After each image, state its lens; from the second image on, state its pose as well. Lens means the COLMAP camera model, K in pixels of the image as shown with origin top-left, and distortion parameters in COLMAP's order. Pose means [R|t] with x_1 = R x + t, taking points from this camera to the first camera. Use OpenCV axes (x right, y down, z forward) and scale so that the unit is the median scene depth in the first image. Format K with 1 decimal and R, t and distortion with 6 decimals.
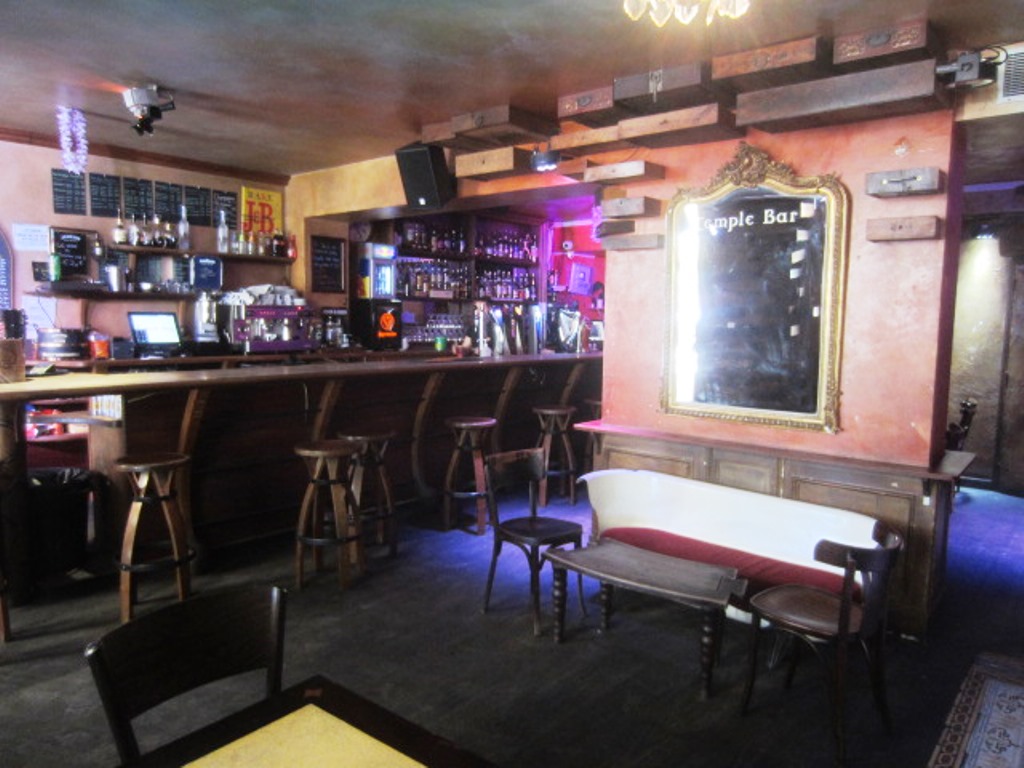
lens RADIAL K [[737.3, 0, 512.7], [0, 737.3, 382.6], [0, 0, 1]] dist [-0.013219, -0.000479]
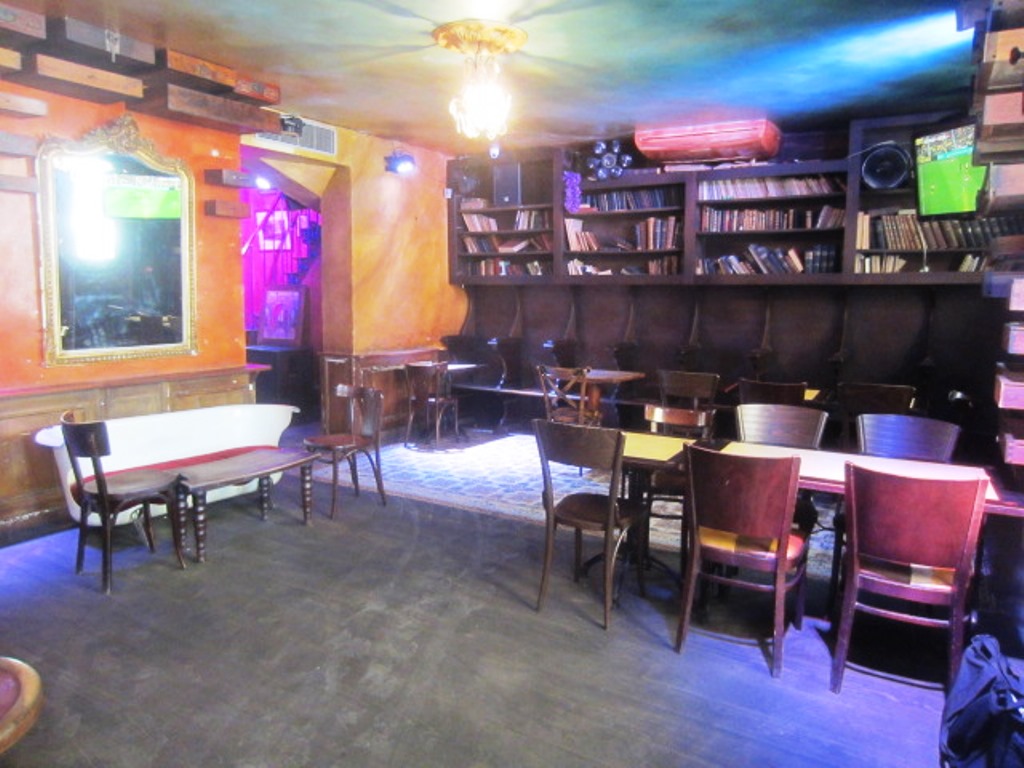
lens RADIAL K [[737.3, 0, 511.8], [0, 737.3, 381.7], [0, 0, 1]] dist [-0.013219, -0.000479]
pose [[-0.163575, -0.140751, 0.976439, -1.054580], [0.071783, 0.985448, 0.154075, -0.052736], [-0.983916, 0.095294, -0.151091, 0.678830]]
